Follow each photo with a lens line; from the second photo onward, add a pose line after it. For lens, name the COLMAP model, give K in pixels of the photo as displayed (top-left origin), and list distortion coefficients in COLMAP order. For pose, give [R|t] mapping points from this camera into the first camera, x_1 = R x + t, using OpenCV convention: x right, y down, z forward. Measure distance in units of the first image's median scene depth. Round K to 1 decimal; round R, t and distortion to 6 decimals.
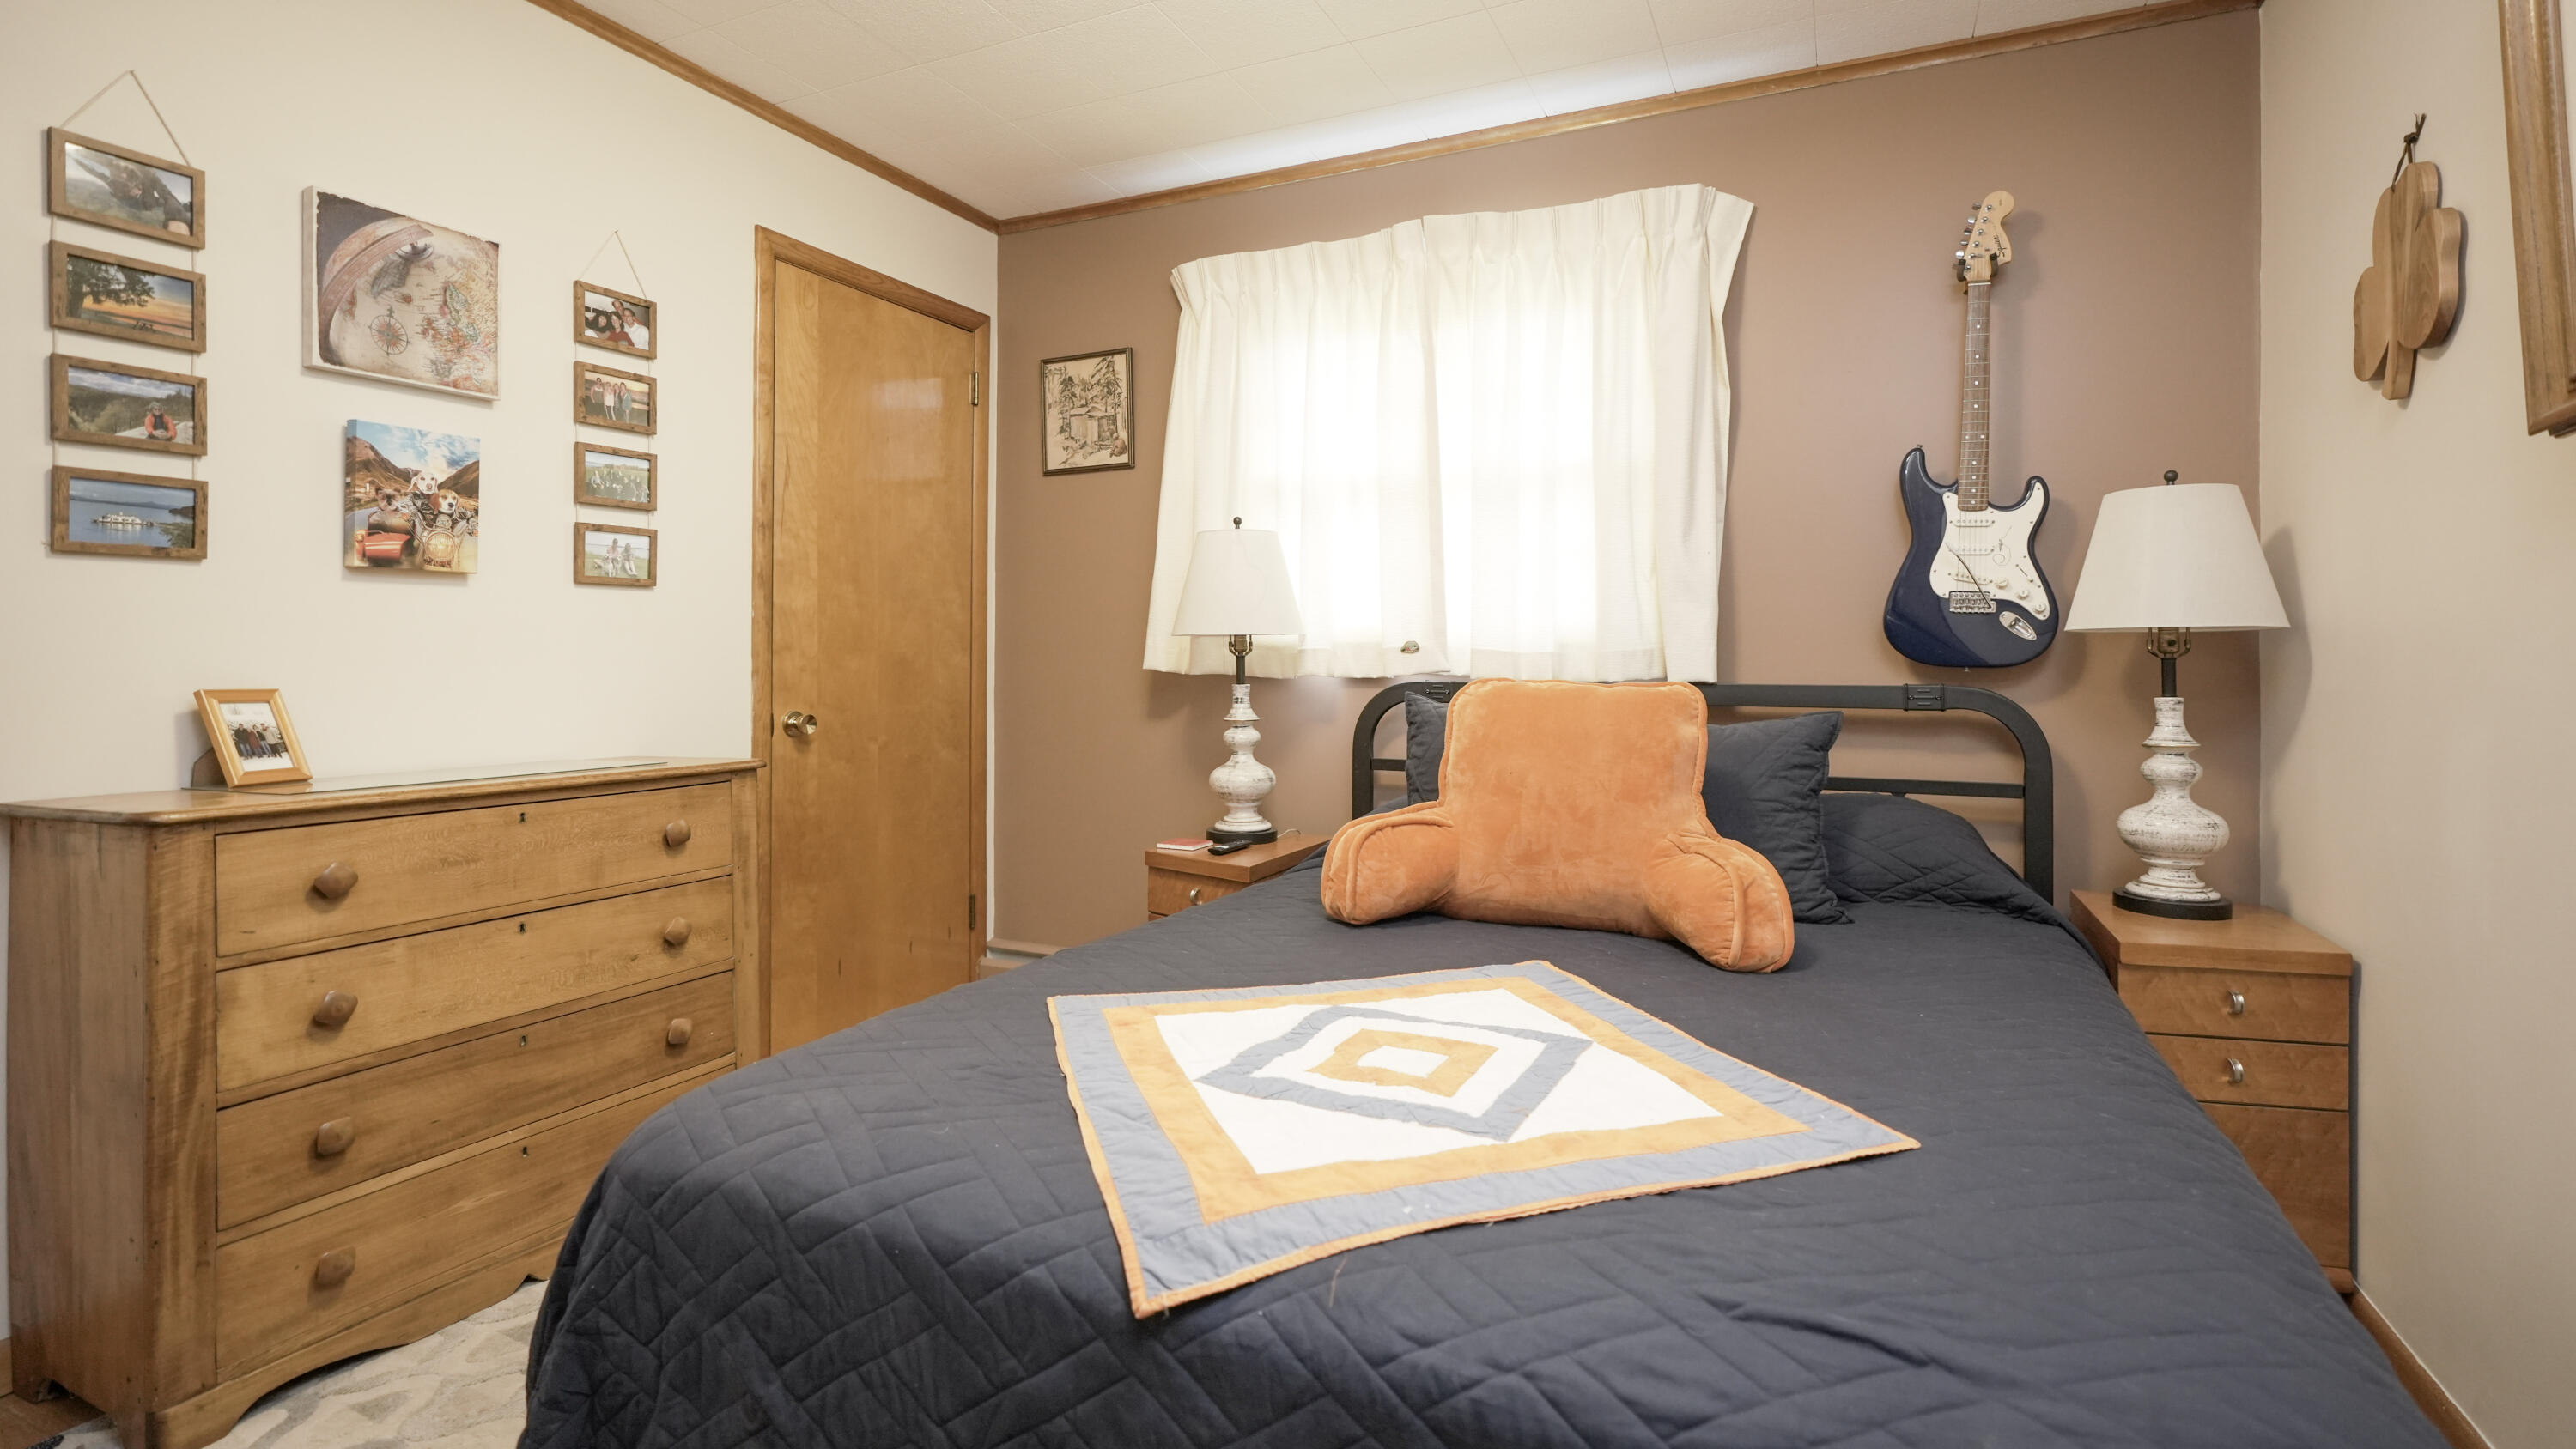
lens RADIAL K [[1158.9, 0, 1294.5], [0, 1158.9, 663.5], [0, 0, 1]] dist [-0.002982, -0.000358]
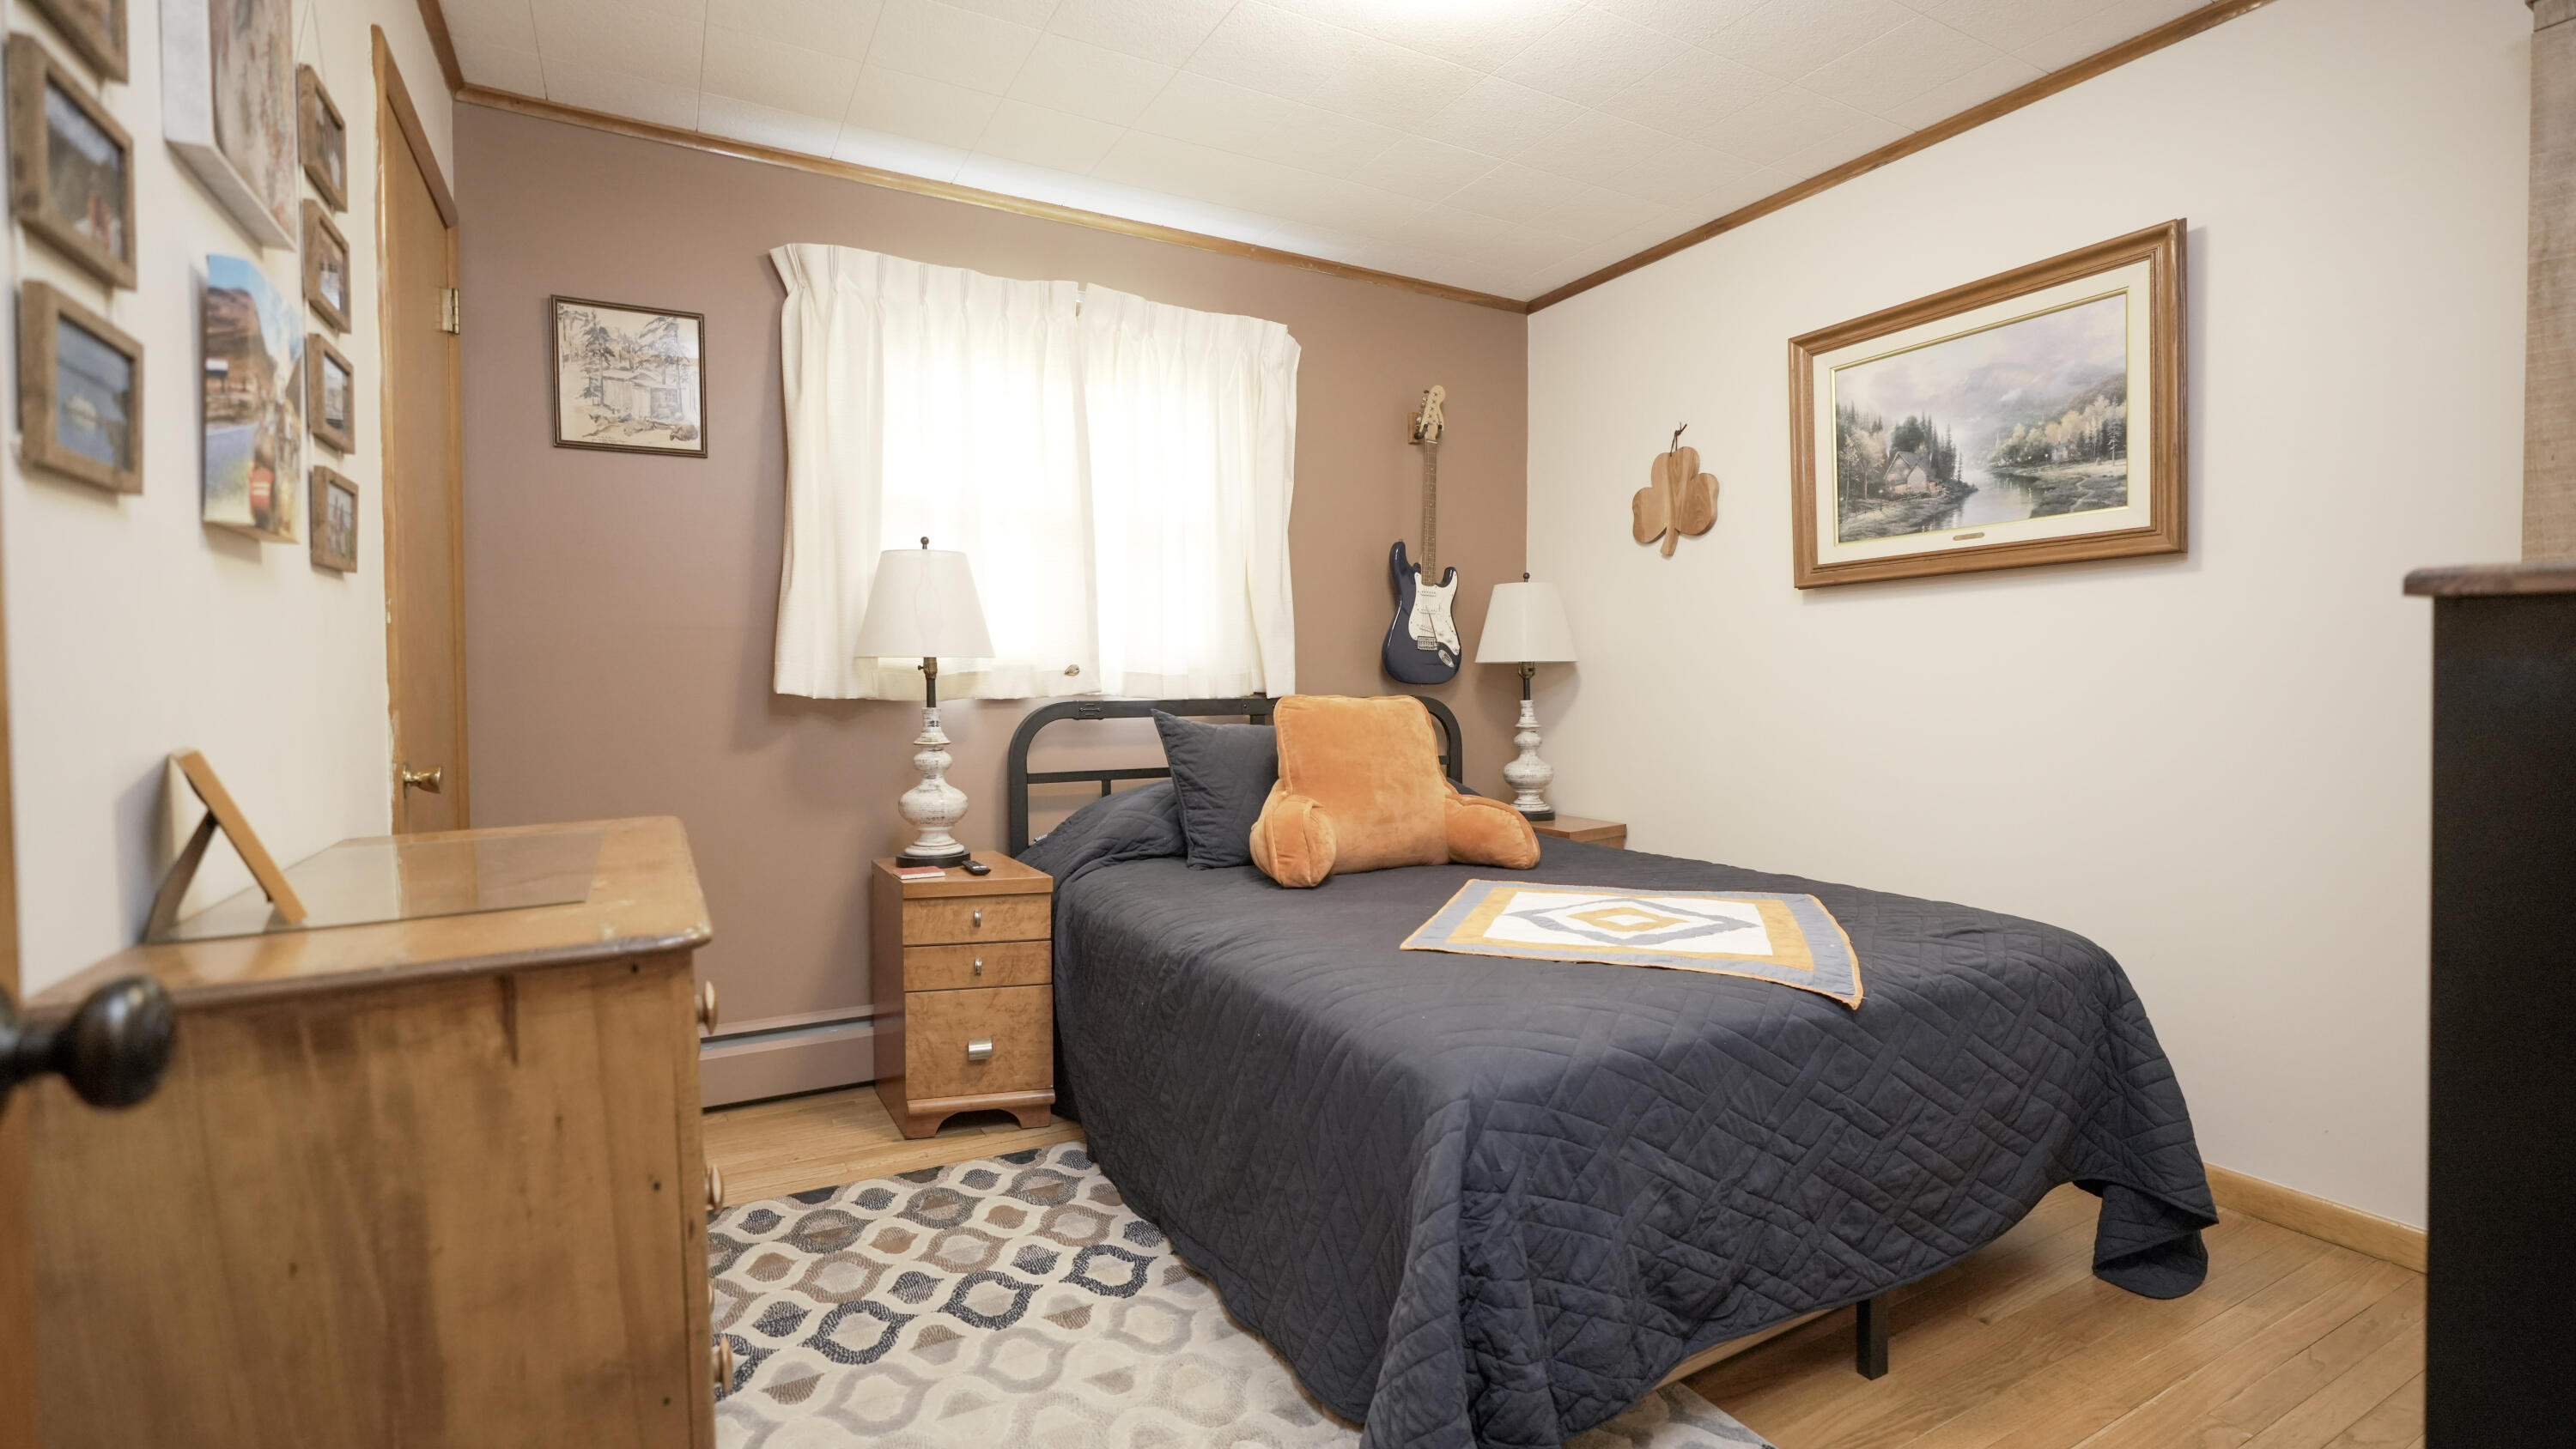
lens RADIAL K [[1157.6, 0, 1288.0], [0, 1157.6, 724.5], [0, 0, 1]] dist [0.000577, 0.000379]
pose [[0.592180, -0.037175, 0.804947, -0.805159], [0.006770, 0.999130, 0.041163, -0.008009], [-0.805777, -0.018926, 0.591917, 0.210536]]
